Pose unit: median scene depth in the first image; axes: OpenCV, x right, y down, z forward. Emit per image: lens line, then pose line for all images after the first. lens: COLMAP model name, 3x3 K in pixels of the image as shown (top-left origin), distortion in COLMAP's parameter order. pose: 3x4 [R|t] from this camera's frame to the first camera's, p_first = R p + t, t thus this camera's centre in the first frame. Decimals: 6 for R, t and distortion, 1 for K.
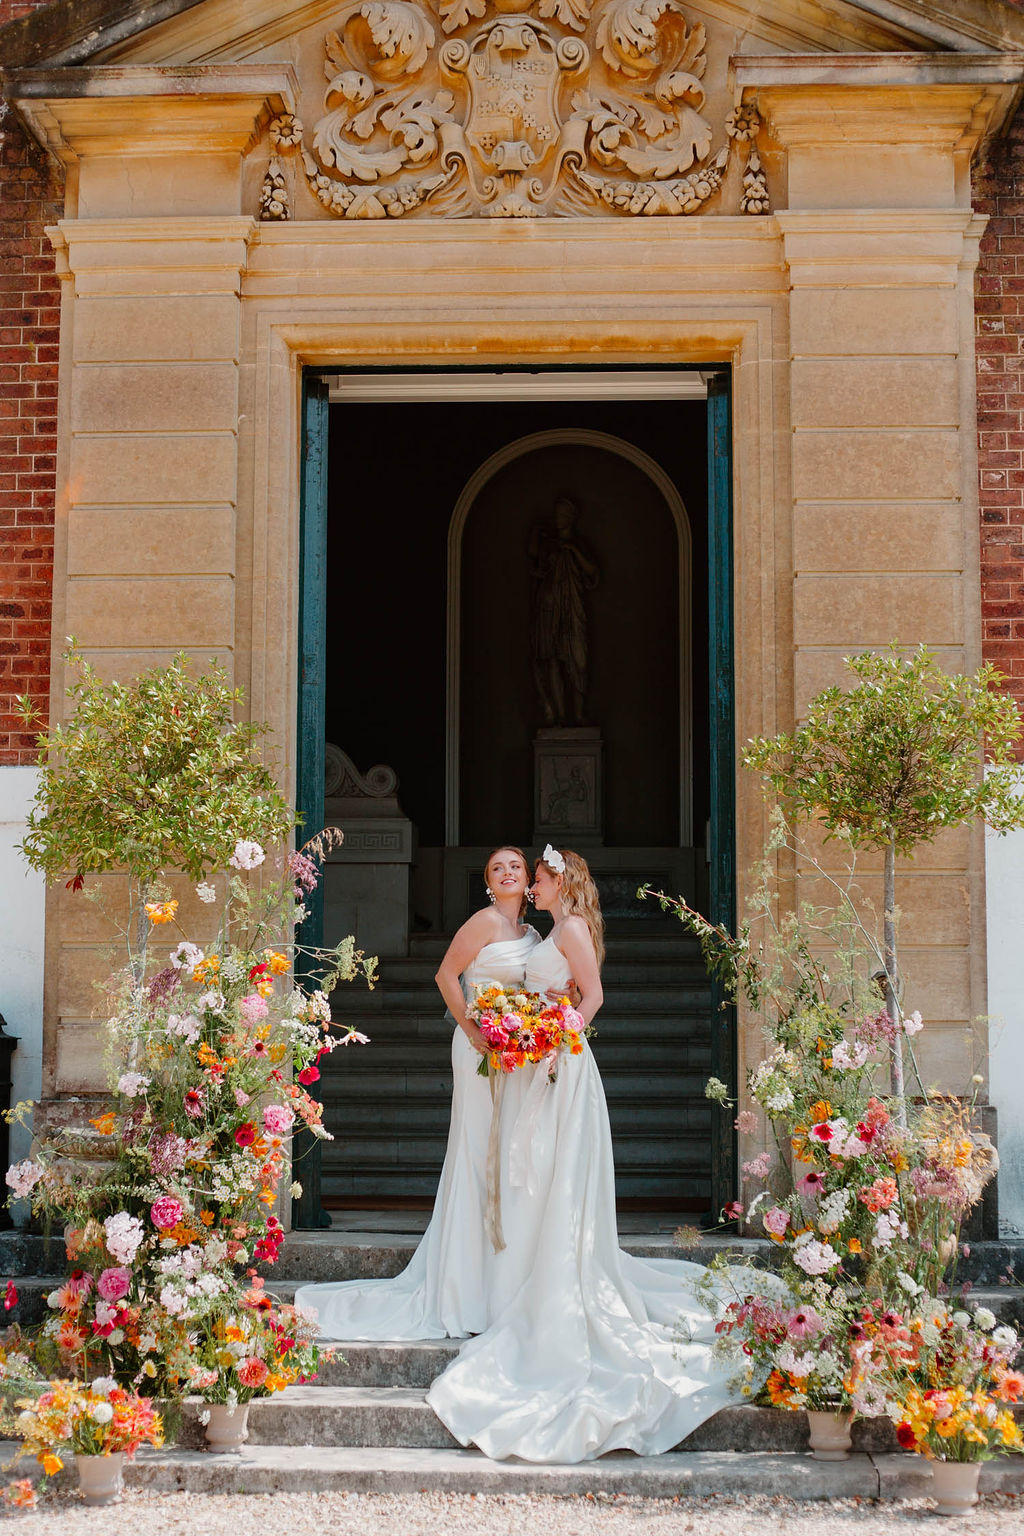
lens RADIAL K [[2433.8, 0, 498.8], [0, 2433.8, 780.2], [0, 0, 1]] dist [-0.099319, -0.020651]
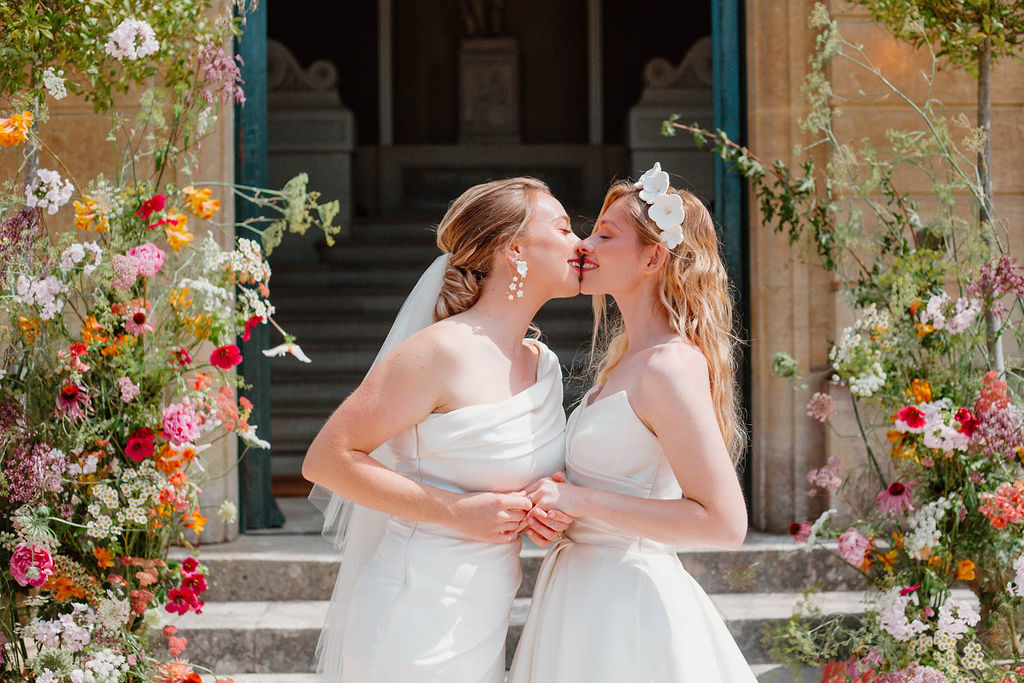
lens RADIAL K [[1622.5, 0, 511.7], [0, 1622.5, 304.9], [0, 0, 1]] dist [-0.099319, -0.020651]
pose [[0.997100, -0.014188, 0.074765, -0.030707], [0.007117, 0.995545, 0.094017, 0.051668], [-0.075766, -0.093213, 0.992759, 0.433084]]
